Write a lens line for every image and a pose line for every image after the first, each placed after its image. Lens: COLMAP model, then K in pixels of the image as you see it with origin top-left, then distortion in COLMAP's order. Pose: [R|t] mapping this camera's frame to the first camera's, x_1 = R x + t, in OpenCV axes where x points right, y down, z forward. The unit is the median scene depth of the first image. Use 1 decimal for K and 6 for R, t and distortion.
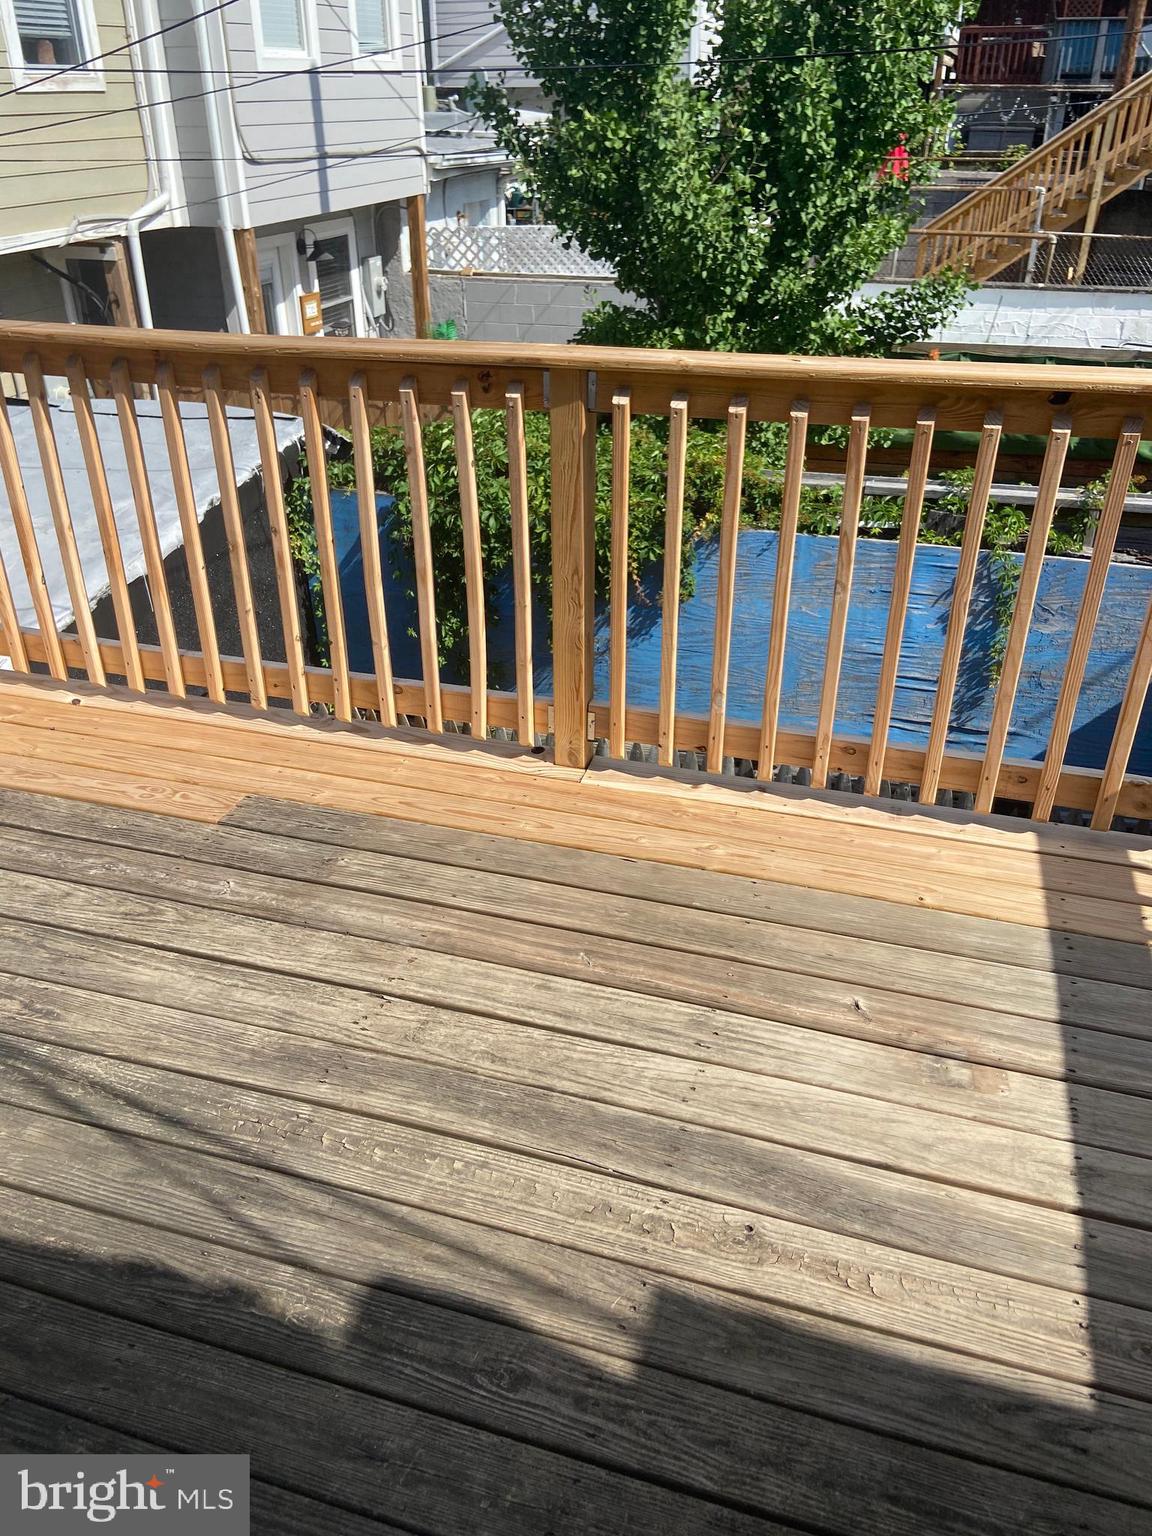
lens RADIAL K [[1157.6, 0, 577.6], [0, 1157.6, 761.2], [0, 0, 1]] dist [0.103355, -0.139500]
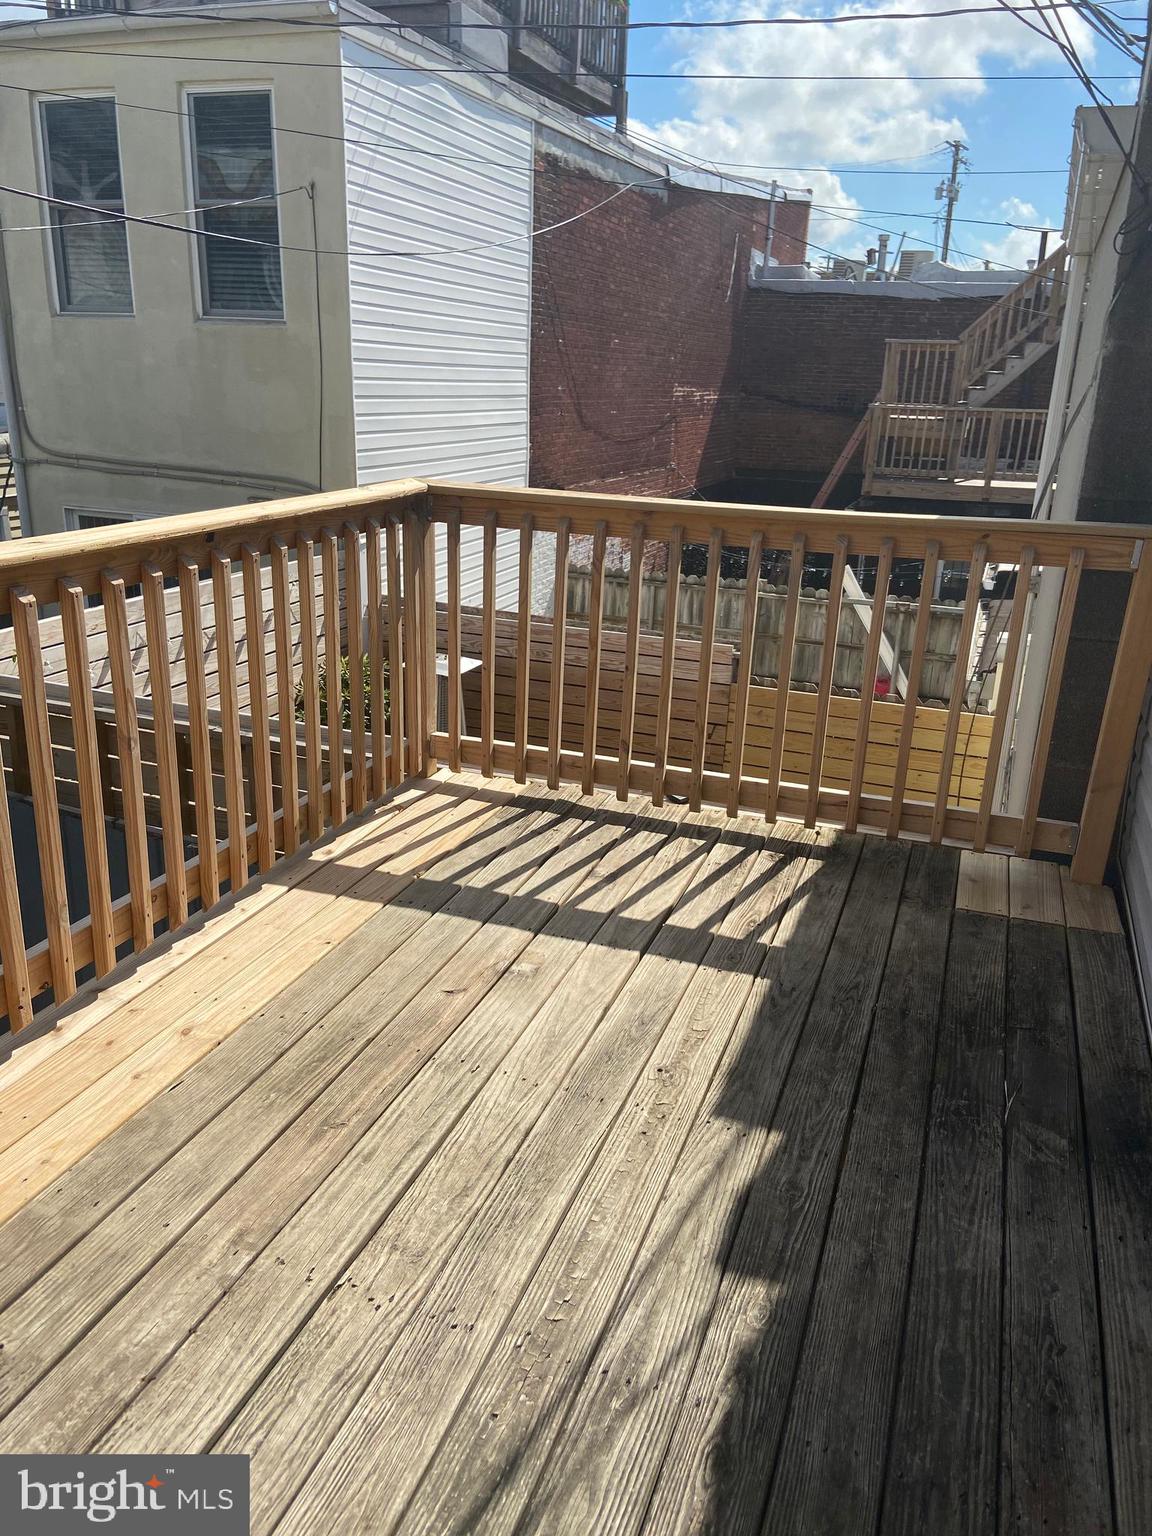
lens RADIAL K [[1157.6, 0, 577.6], [0, 1157.6, 761.2], [0, 0, 1]] dist [0.103355, -0.139500]
pose [[0.040762, -0.313866, 0.948592, -1.078567], [0.463431, 0.847025, 0.260346, -0.325652], [-0.885195, 0.428994, 0.179981, 0.692794]]
